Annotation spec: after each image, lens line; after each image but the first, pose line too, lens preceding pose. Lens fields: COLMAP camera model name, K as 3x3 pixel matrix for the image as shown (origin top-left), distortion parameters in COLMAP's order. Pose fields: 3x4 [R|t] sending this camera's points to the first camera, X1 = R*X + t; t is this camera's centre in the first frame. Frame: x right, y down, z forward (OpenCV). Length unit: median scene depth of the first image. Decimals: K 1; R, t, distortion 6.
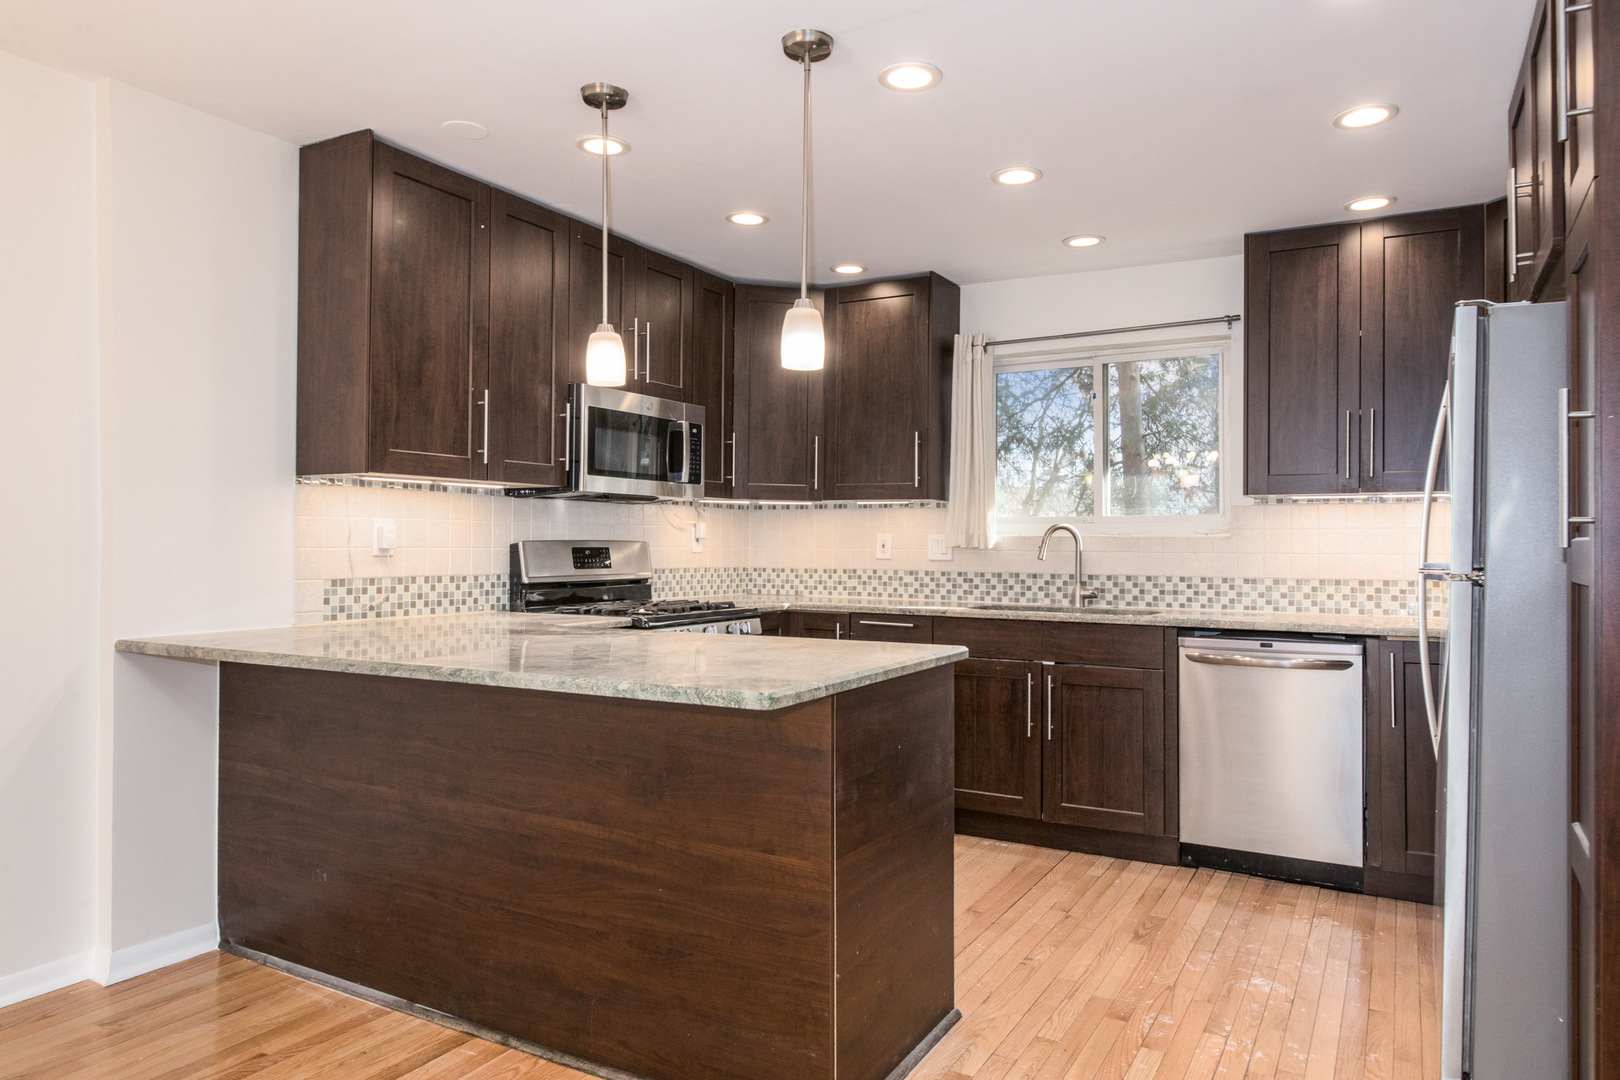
lens RADIAL K [[1061.6, 0, 809.2], [0, 1061.6, 537.3], [0, 0, 1]] dist [0.004587, 0.000756]
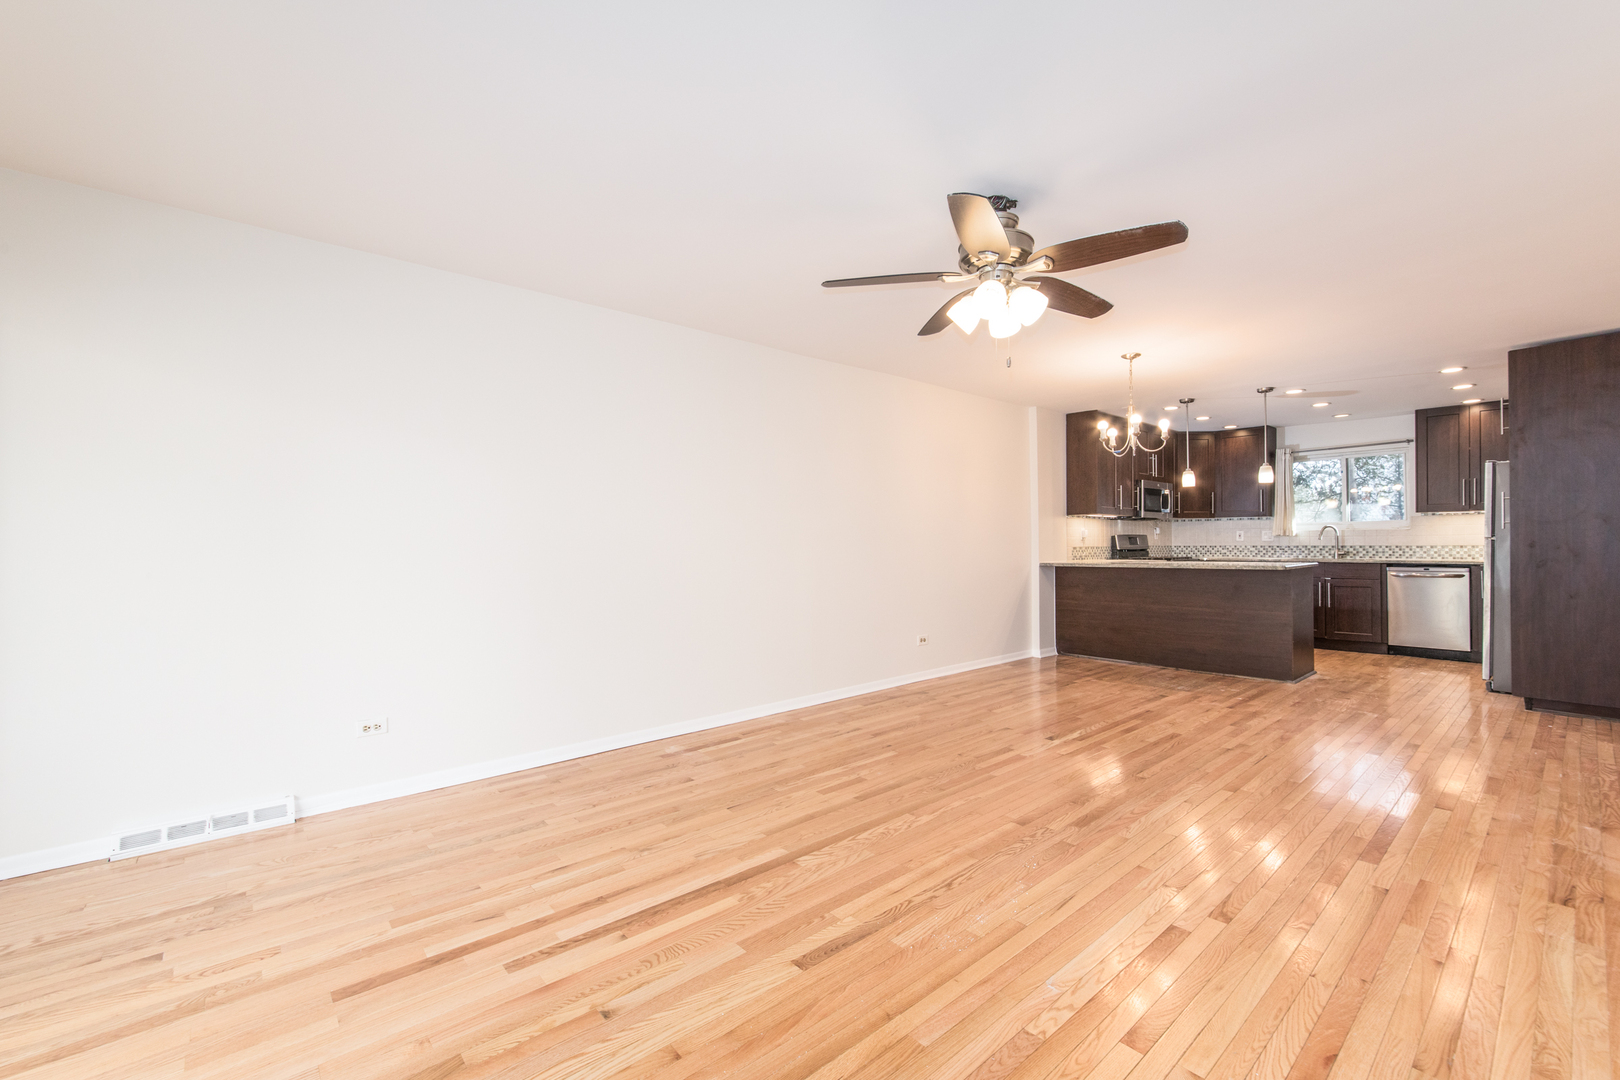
lens RADIAL K [[752.5, 0, 806.4], [0, 752.5, 545.6], [0, 0, 1]] dist [0.004173, -0.000139]
pose [[0.956679, -0.011815, -0.290906, -0.475081], [0.013793, 0.999894, 0.004751, 0.011226], [0.290819, -0.008557, 0.956740, -1.184383]]
